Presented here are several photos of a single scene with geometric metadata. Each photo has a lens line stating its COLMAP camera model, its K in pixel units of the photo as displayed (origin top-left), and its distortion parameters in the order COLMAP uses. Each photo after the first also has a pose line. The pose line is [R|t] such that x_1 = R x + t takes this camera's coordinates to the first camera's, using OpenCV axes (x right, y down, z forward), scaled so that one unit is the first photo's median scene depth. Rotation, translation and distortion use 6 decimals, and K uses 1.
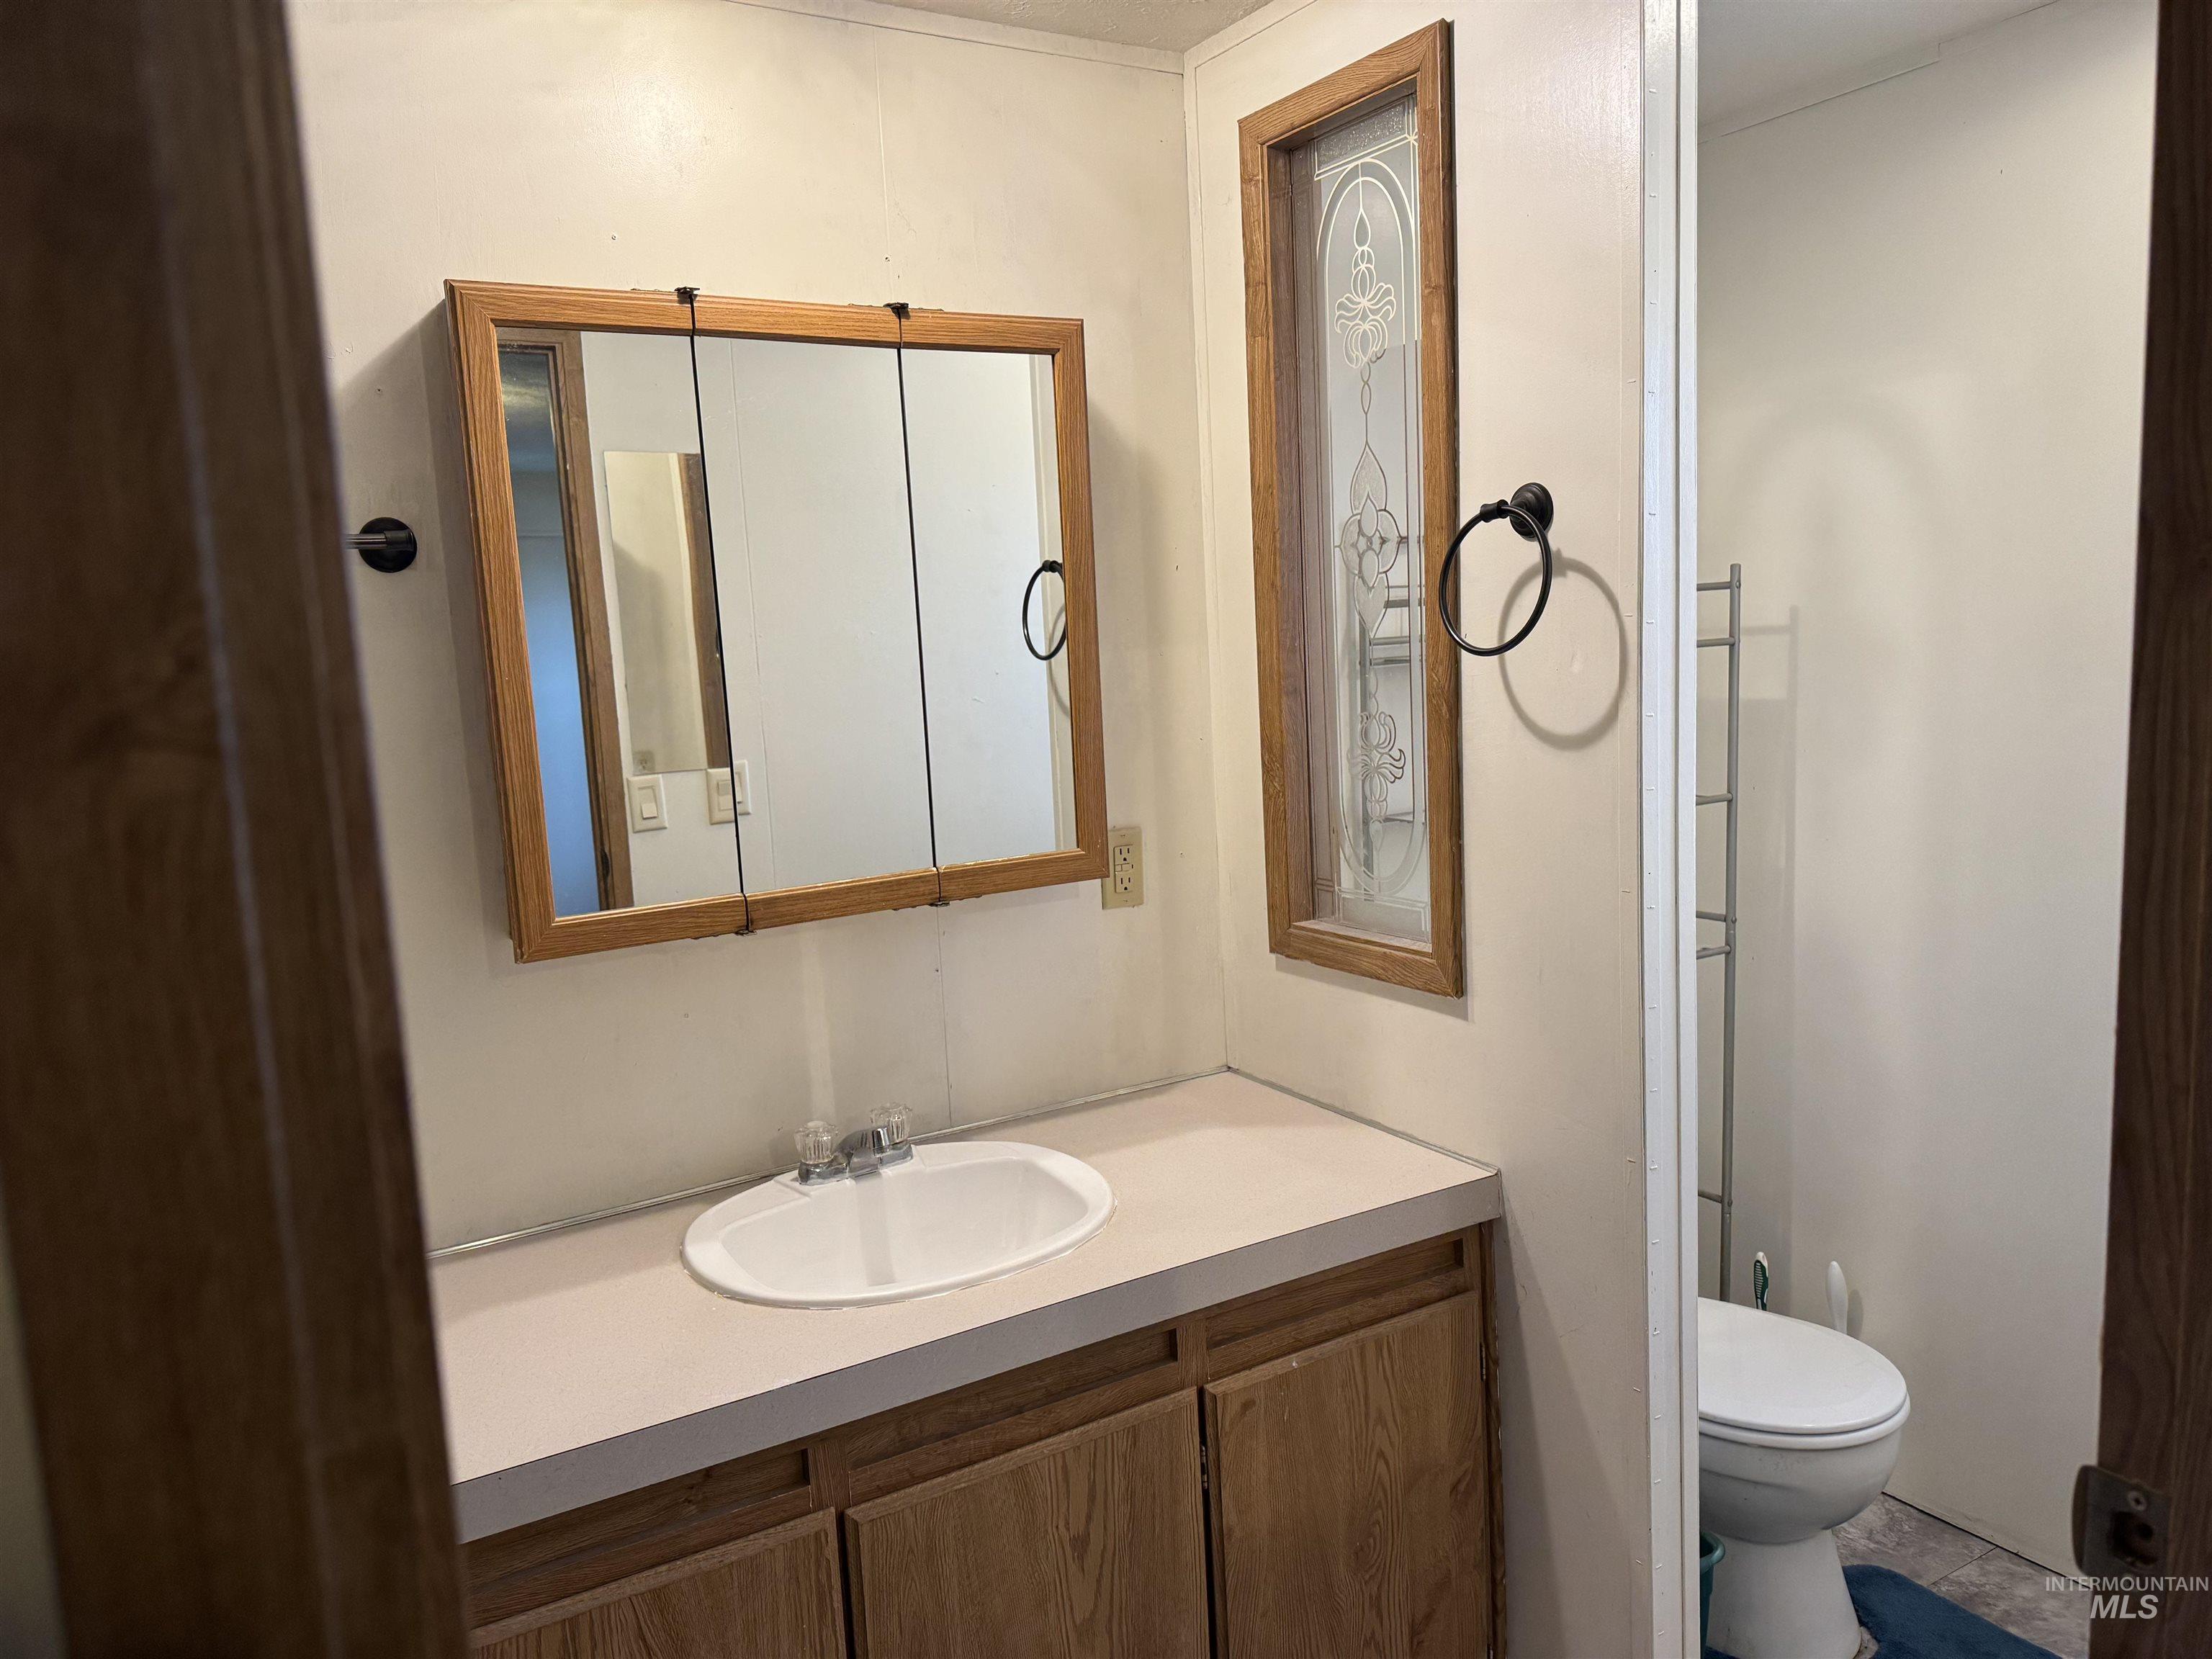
lens RADIAL K [[1553.1, 0, 1105.4], [0, 1553.1, 829.8], [0, 0, 1]] dist [0.028959, -0.037645]
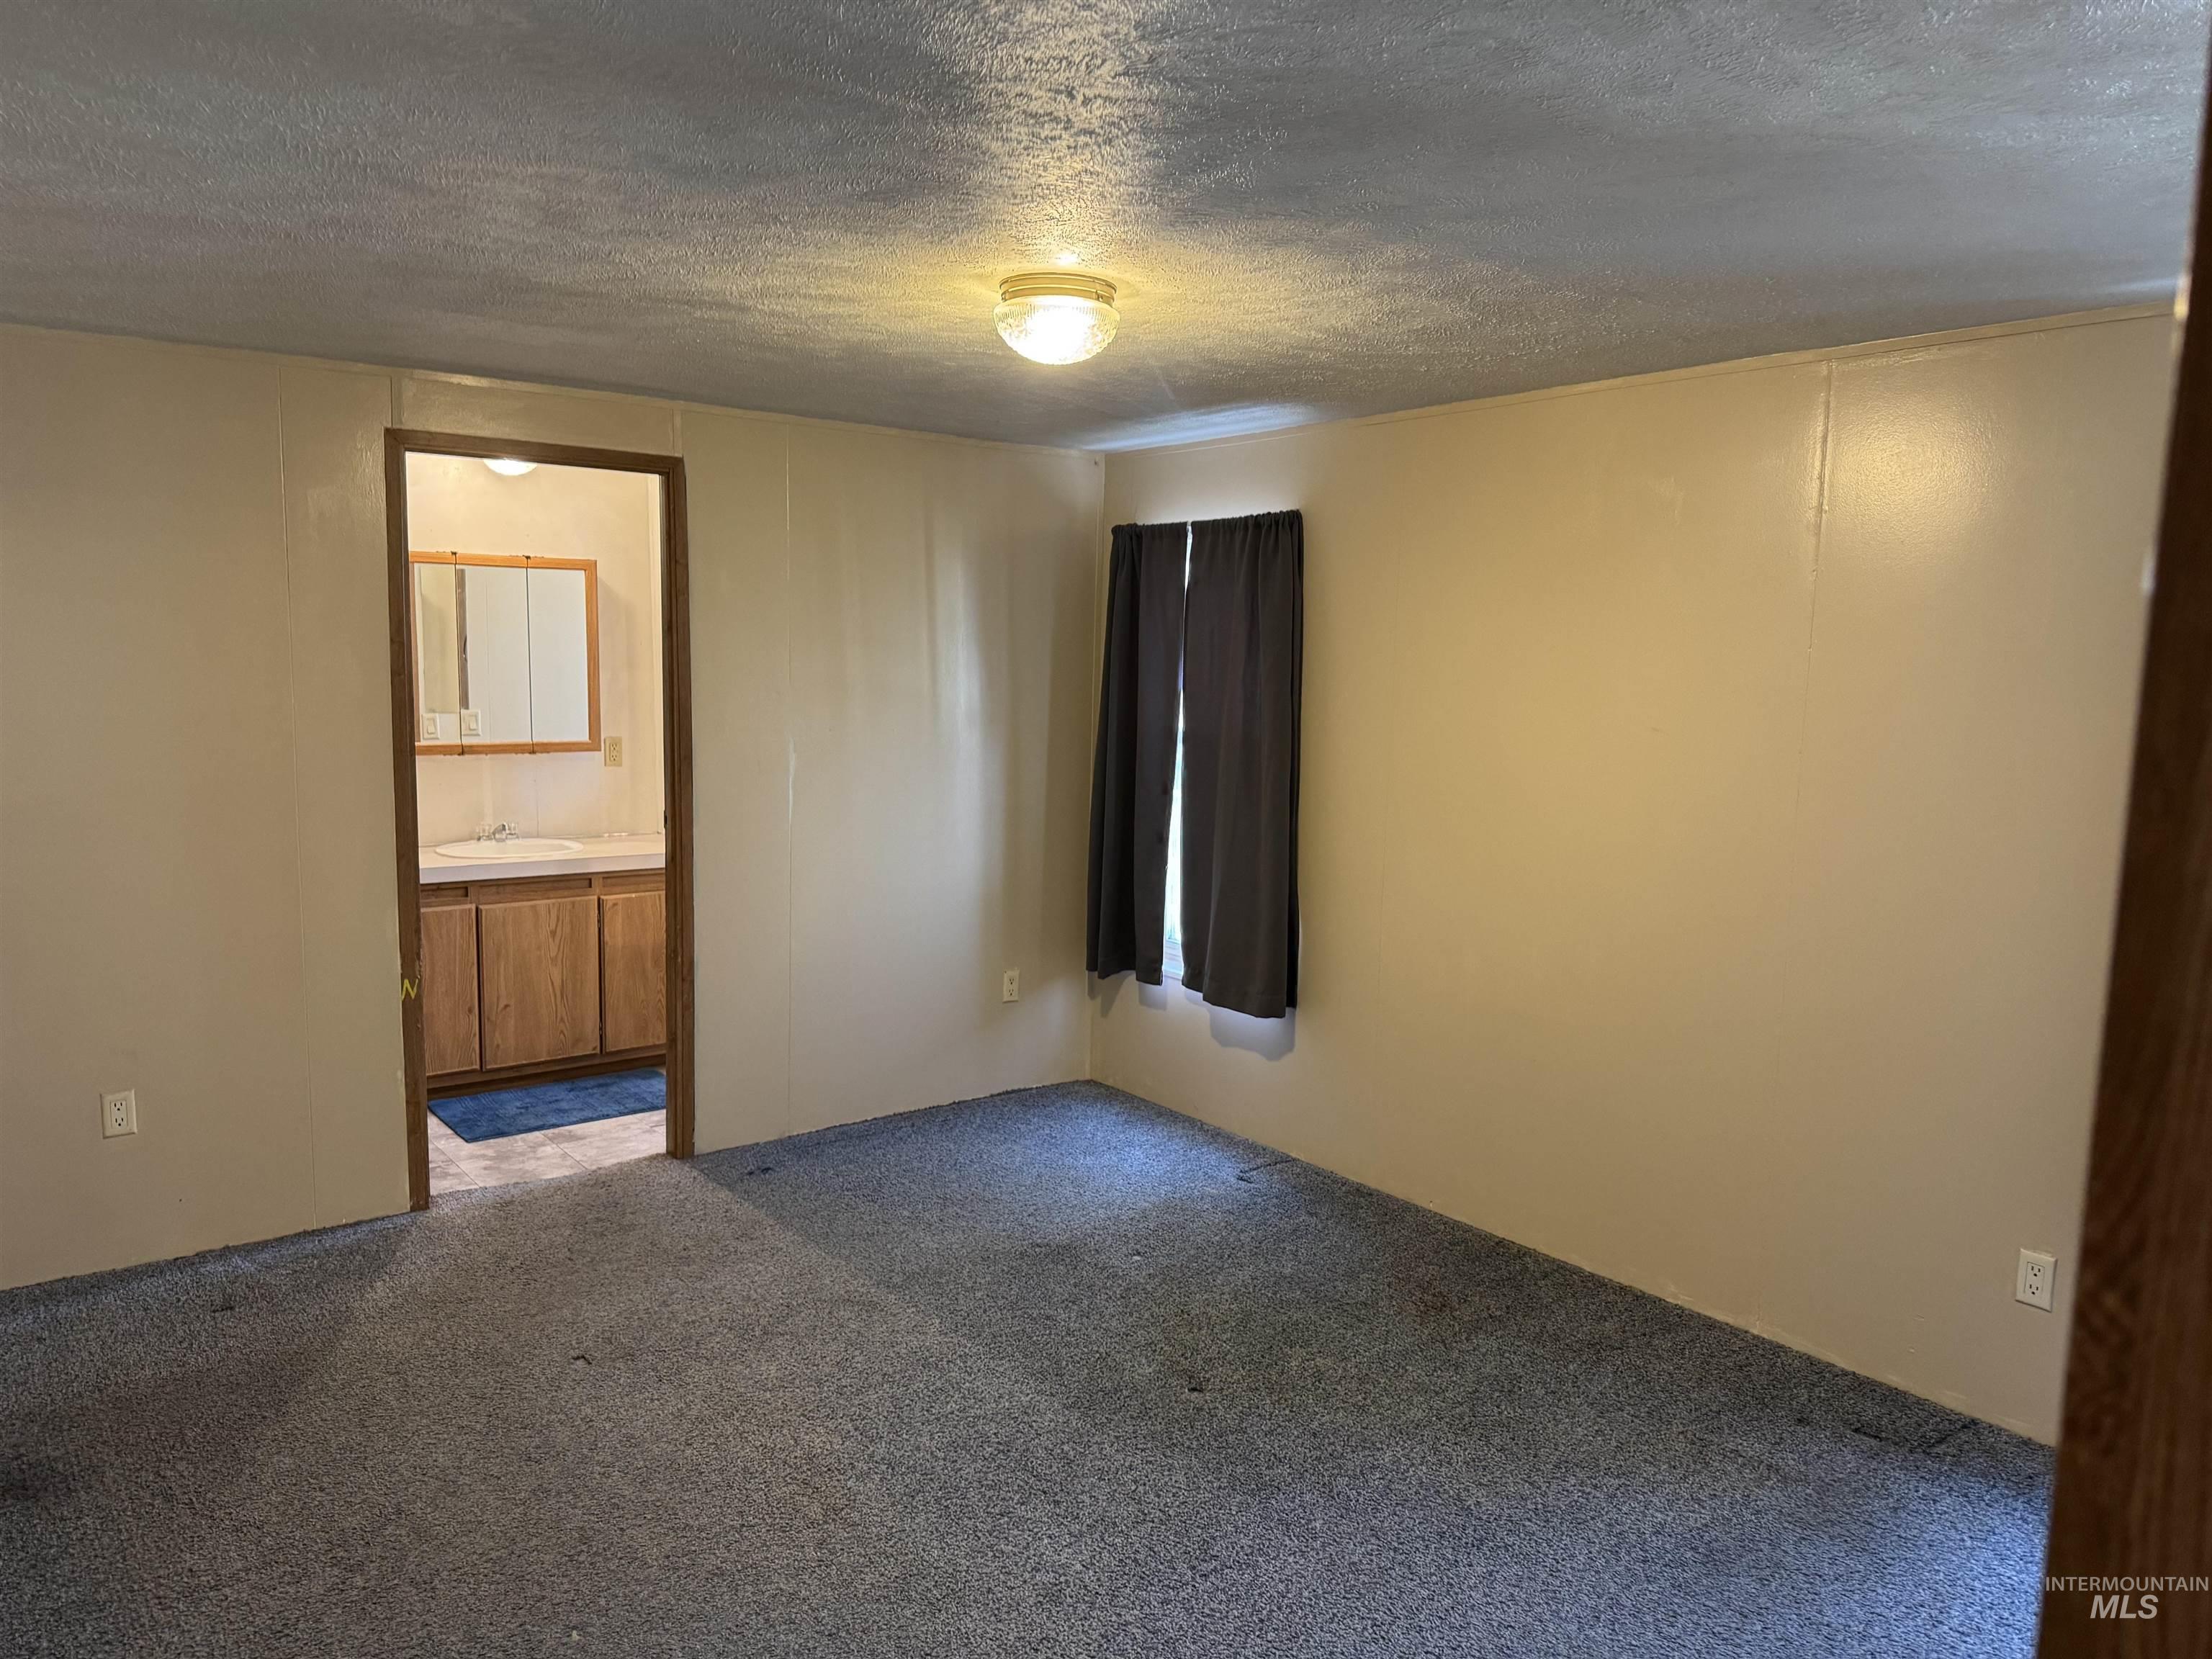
lens RADIAL K [[1539.1, 0, 1105.7], [0, 1539.1, 833.4], [0, 0, 1]] dist [0.109118, -0.119647]
pose [[0.990969, 0.054214, 0.122643, 0.616209], [-0.052941, 0.998505, -0.013620, 0.181942], [-0.123198, 0.007004, 0.992357, -2.078810]]
